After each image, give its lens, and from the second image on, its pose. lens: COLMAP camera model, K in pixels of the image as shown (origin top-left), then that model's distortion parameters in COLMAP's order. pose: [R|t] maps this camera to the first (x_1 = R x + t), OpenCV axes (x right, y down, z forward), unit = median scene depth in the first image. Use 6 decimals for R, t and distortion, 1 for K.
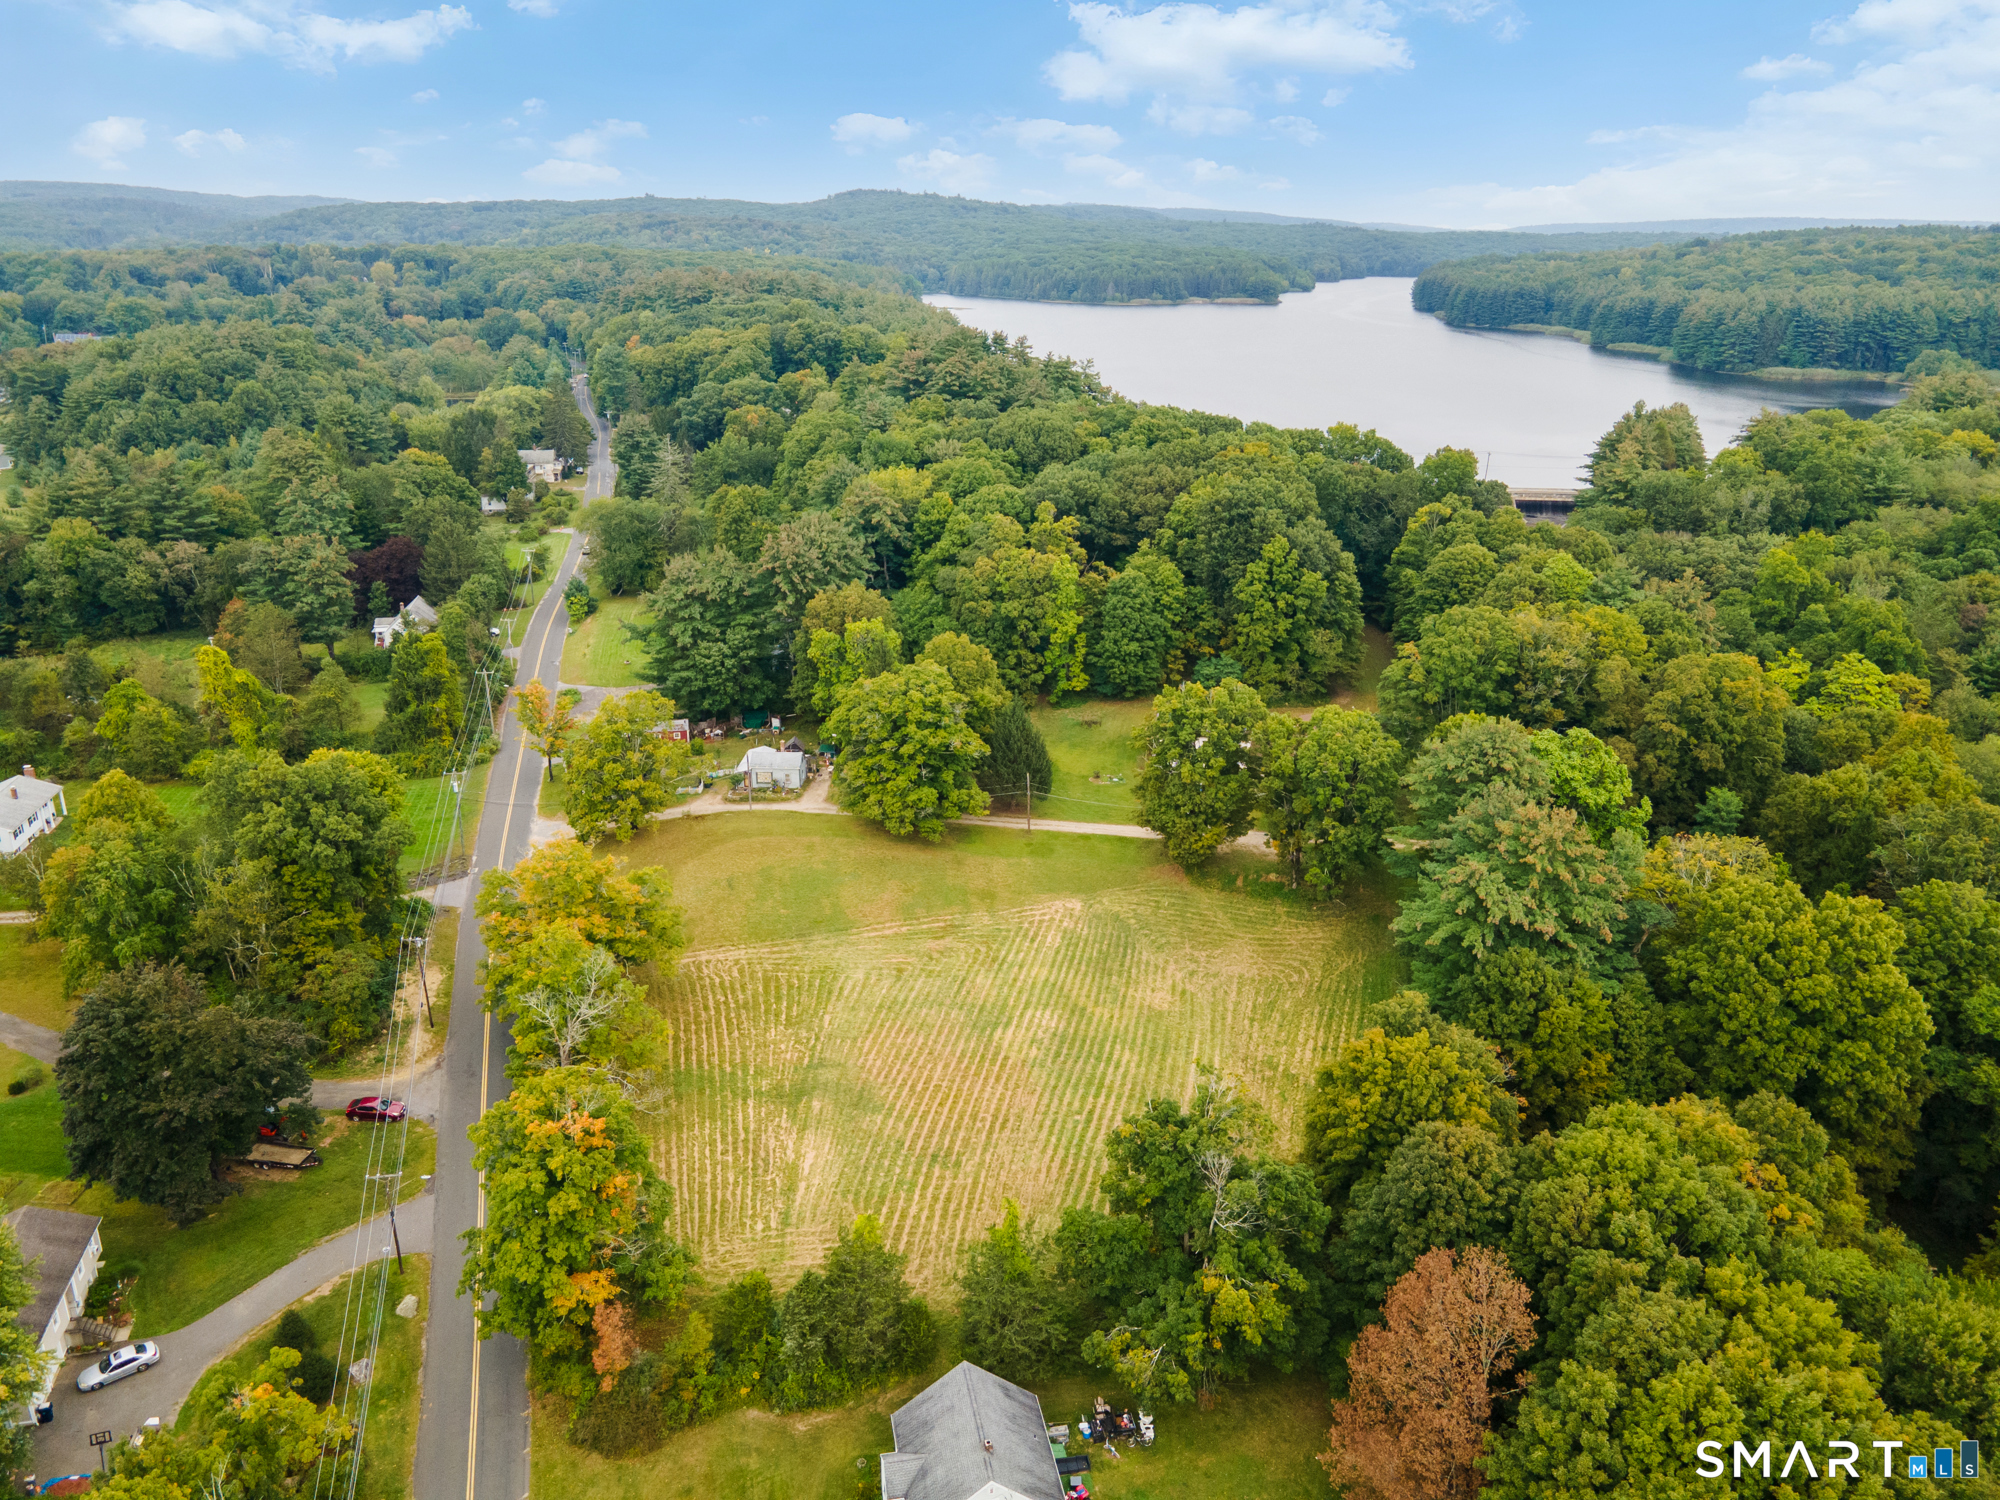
lens RADIAL K [[1441.9, 0, 1005.5], [0, 1441.9, 750.6], [0, 0, 1]] dist [0.013999, 0.042502]
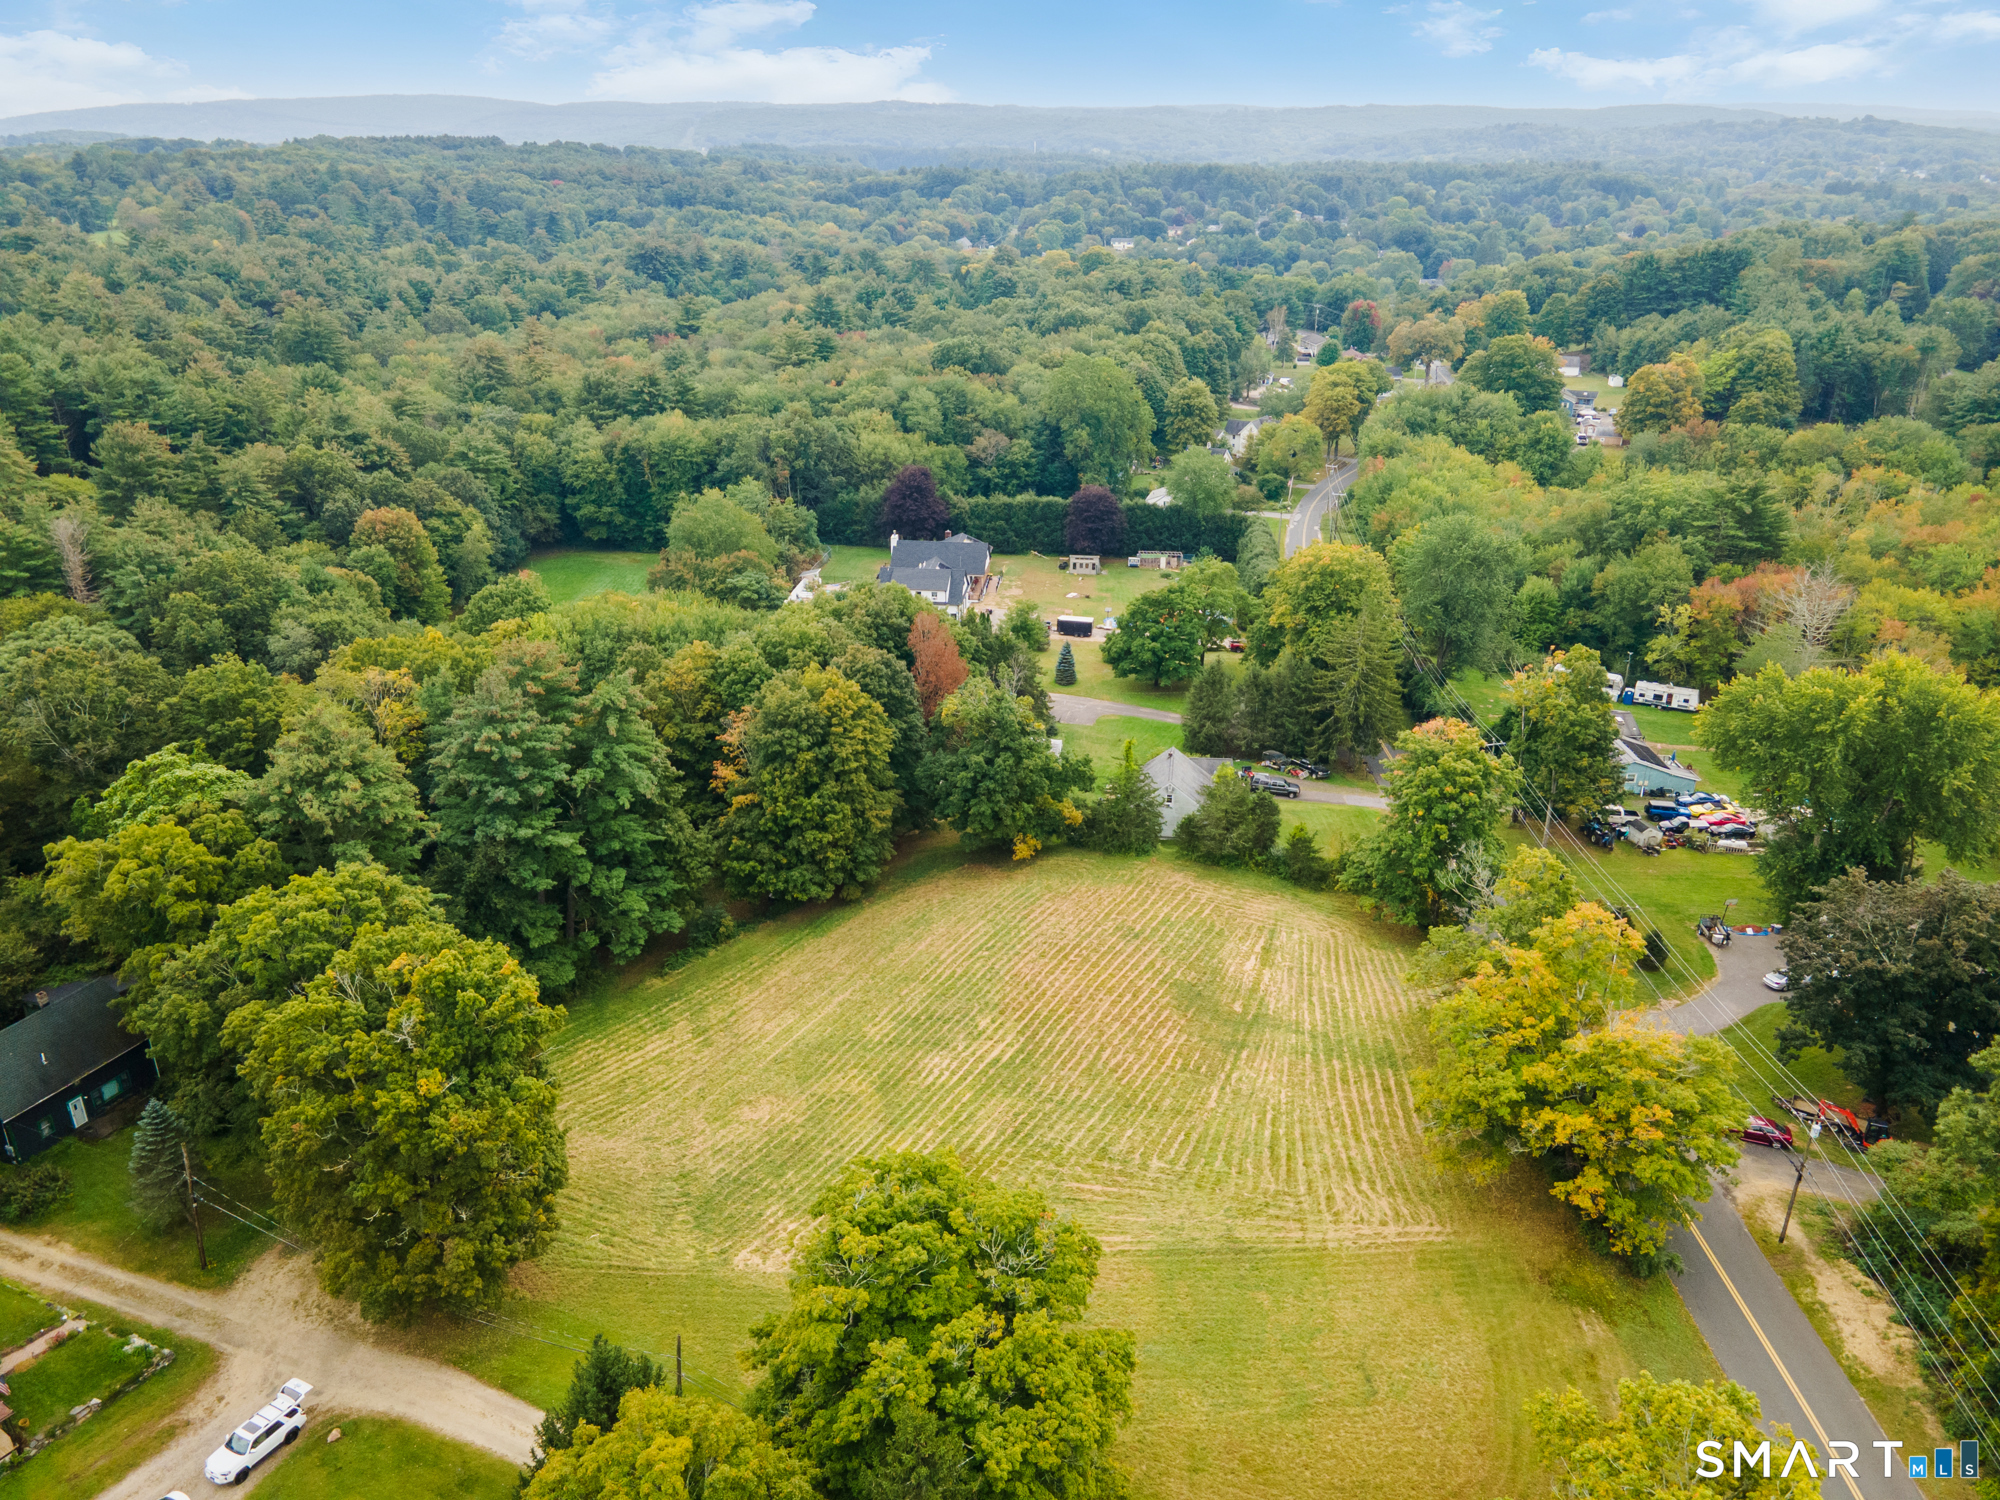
lens RADIAL K [[1441.9, 0, 1005.5], [0, 1441.9, 750.6], [0, 0, 1]] dist [0.013999, 0.042502]
pose [[-0.948672, -0.136846, 0.285121, -0.147540], [0.102399, 0.720065, 0.686310, -0.340777], [-0.299224, 0.680279, -0.669093, 0.982182]]
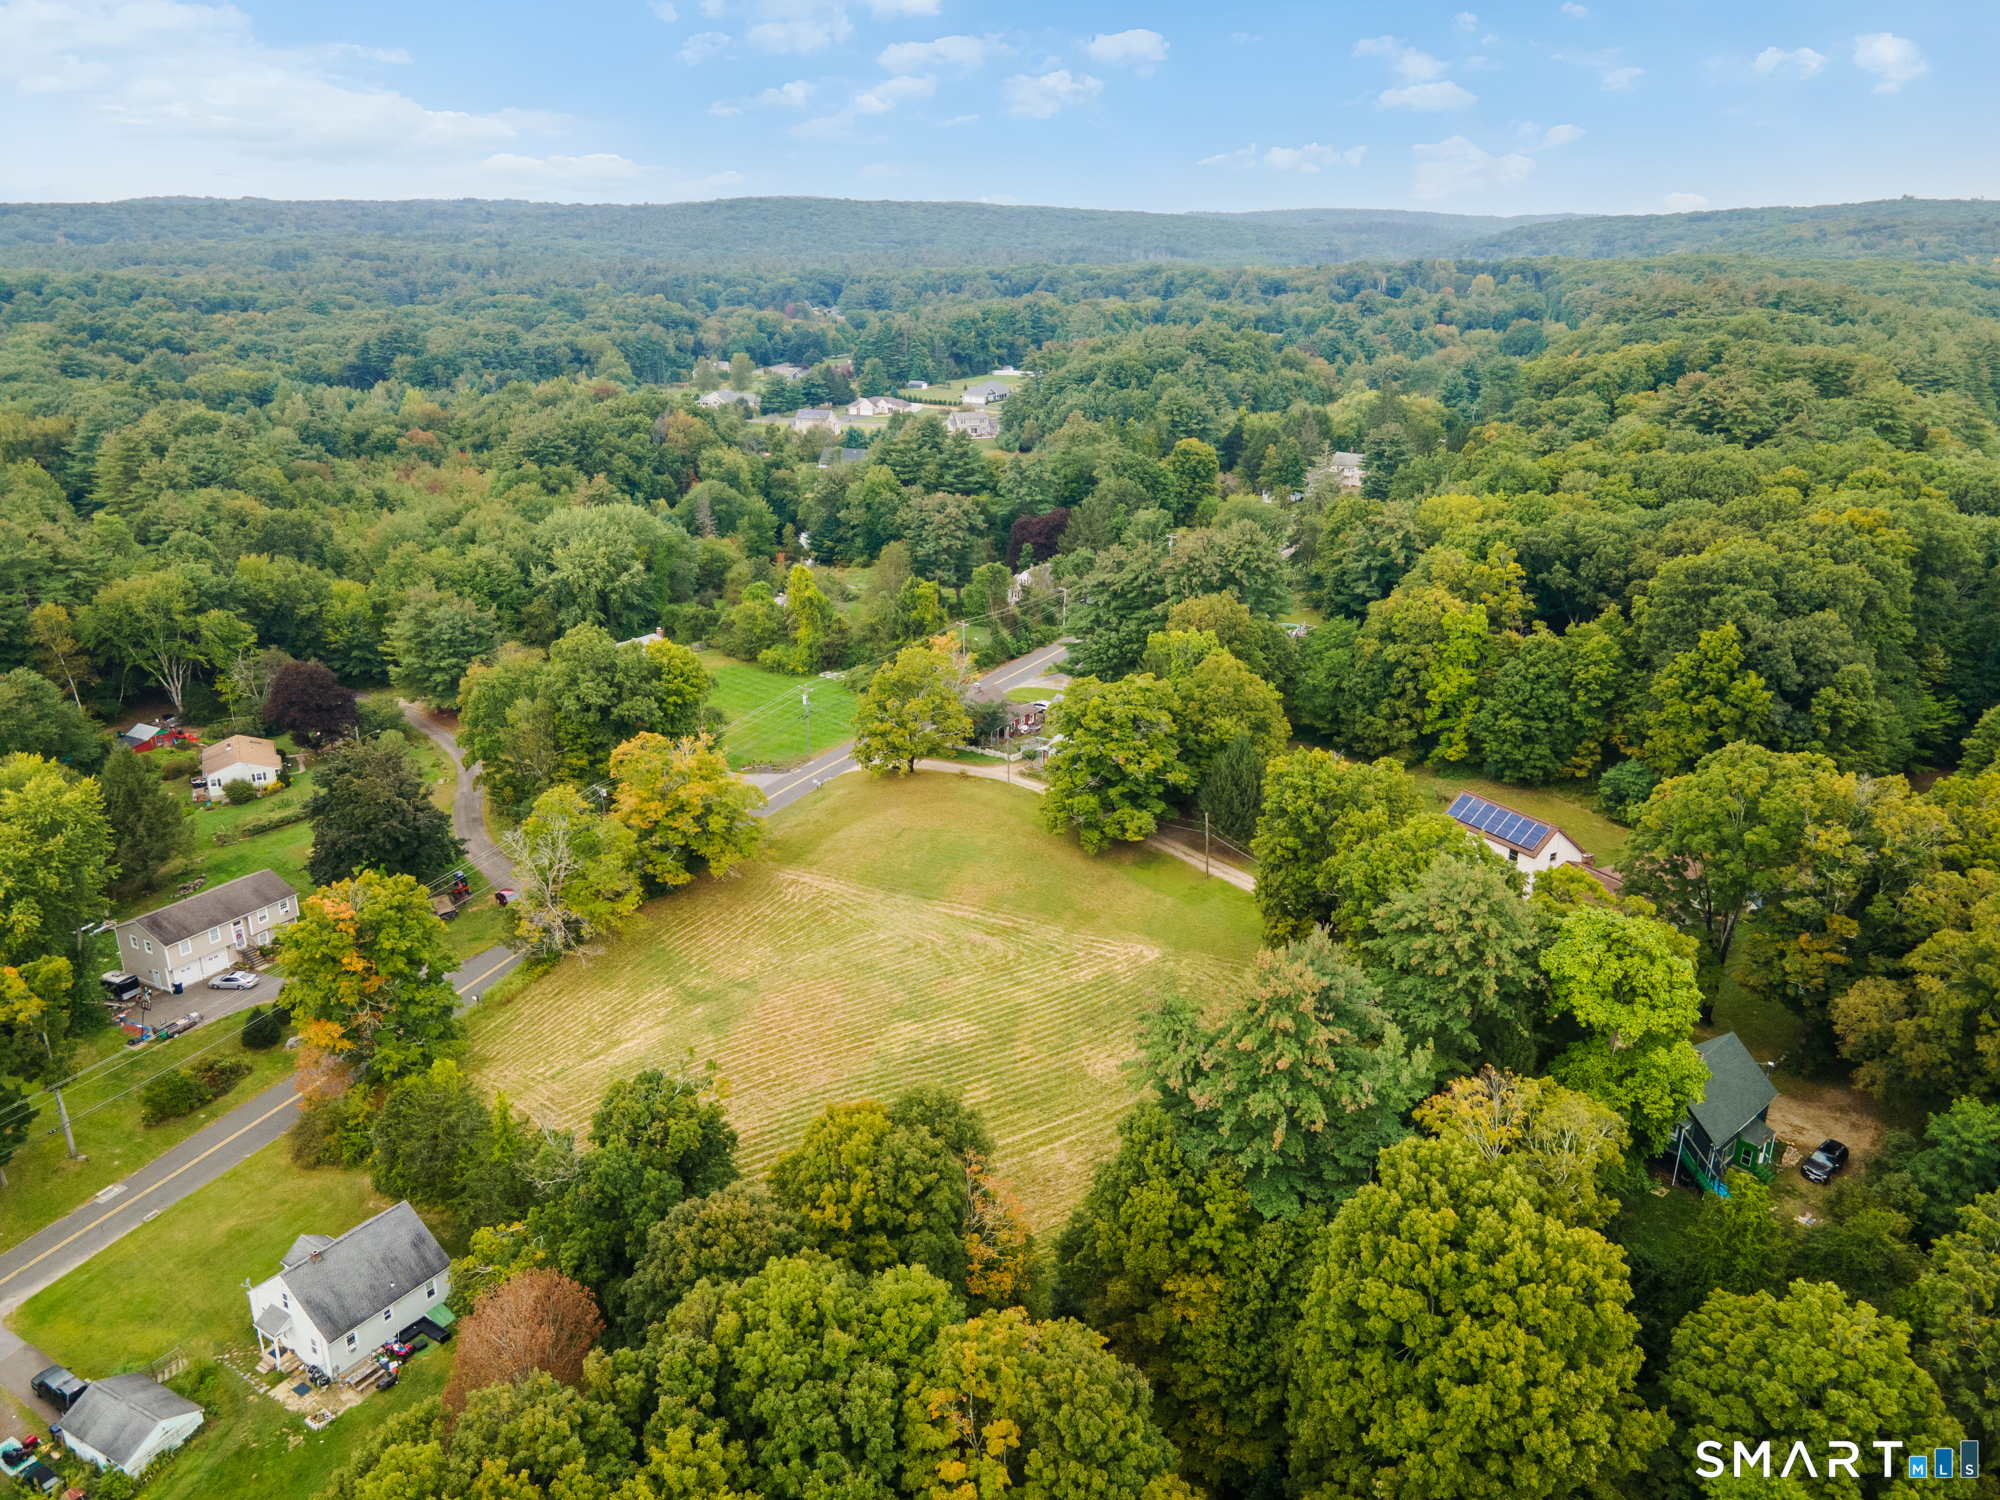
lens RADIAL K [[1441.9, 0, 1005.5], [0, 1441.9, 750.6], [0, 0, 1]] dist [0.013999, 0.042502]
pose [[0.709614, 0.224939, -0.667720, 0.467423], [-0.229037, 0.969846, 0.083311, -0.062293], [0.666326, 0.093813, 0.739736, 0.197622]]
